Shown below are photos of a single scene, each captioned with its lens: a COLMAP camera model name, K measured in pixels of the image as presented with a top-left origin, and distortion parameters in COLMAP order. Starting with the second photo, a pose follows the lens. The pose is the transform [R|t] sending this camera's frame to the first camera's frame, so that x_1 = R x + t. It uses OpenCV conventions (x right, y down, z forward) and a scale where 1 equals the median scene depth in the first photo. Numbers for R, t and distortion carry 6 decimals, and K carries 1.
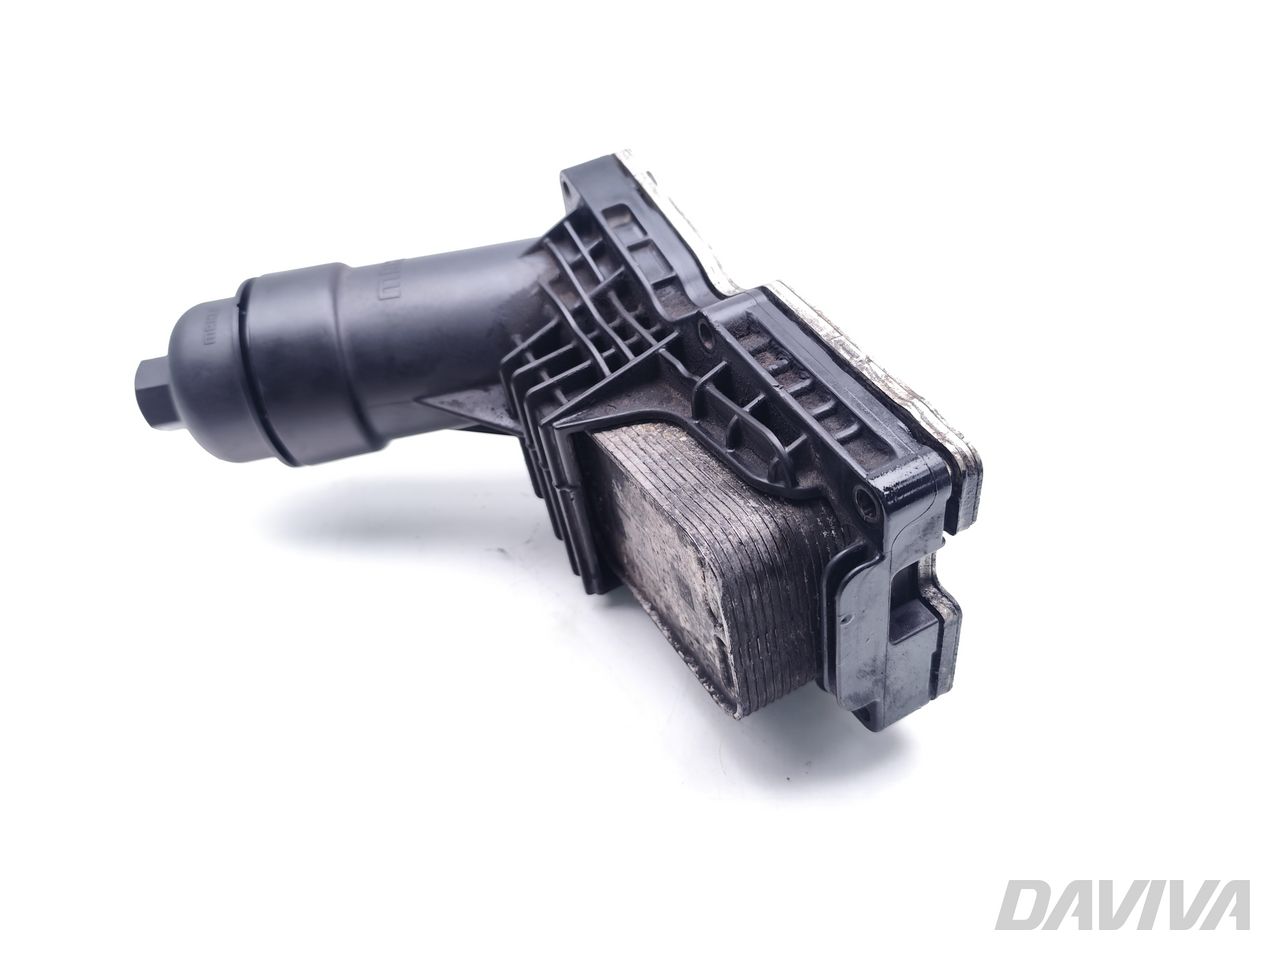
lens RADIAL K [[903.2, 0, 638.8], [0, 903.2, 478.9], [0, 0, 1]] dist [0.086789, -0.001142]
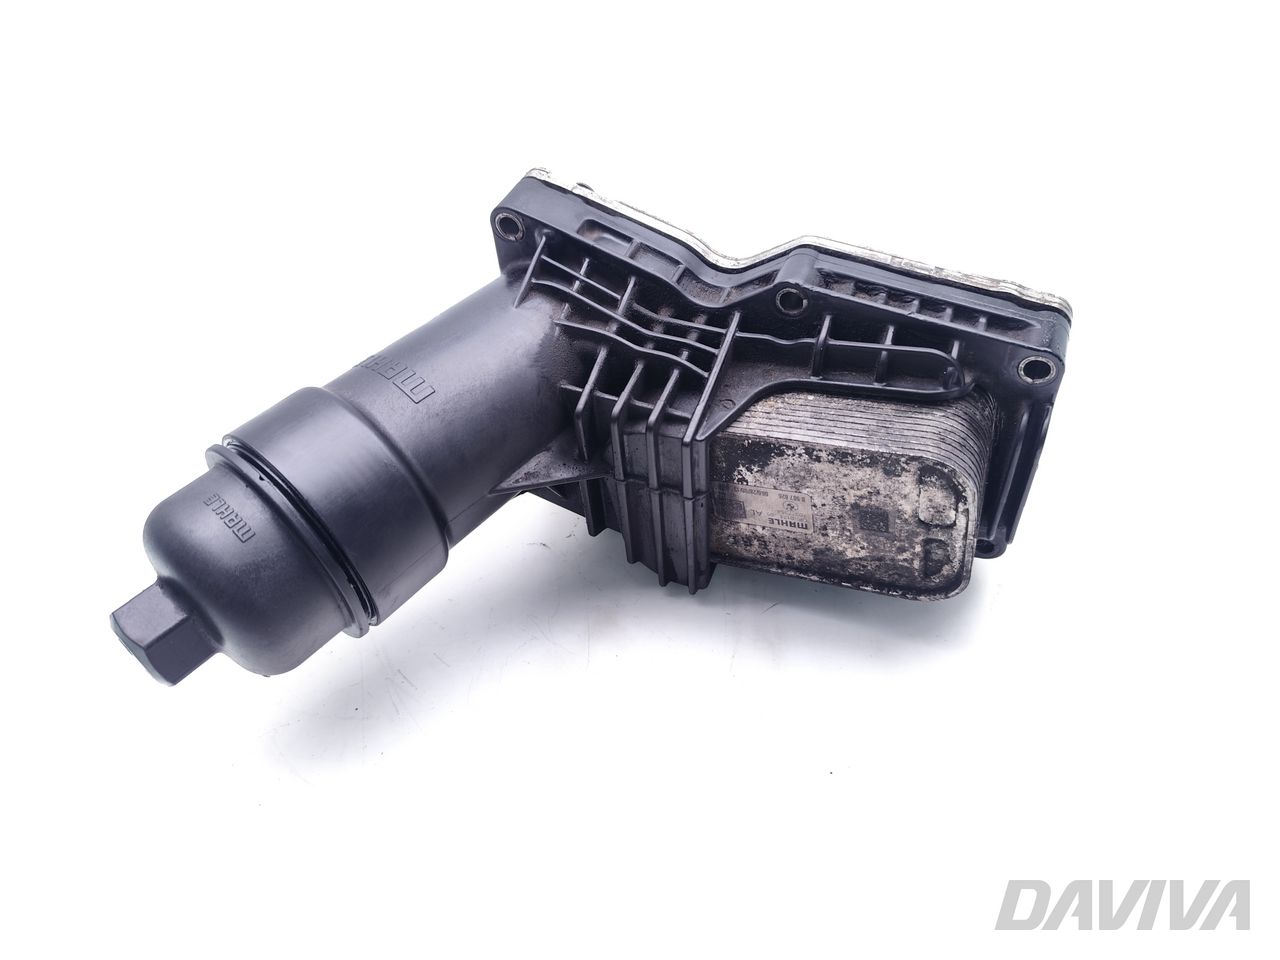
lens RADIAL K [[903.2, 0, 638.8], [0, 903.2, 478.9], [0, 0, 1]] dist [0.086789, -0.001142]
pose [[0.744643, -0.424832, 0.514805, -0.642366], [0.412033, 0.899364, 0.146194, -0.182812], [-0.525105, 0.103255, 0.844750, 0.180569]]
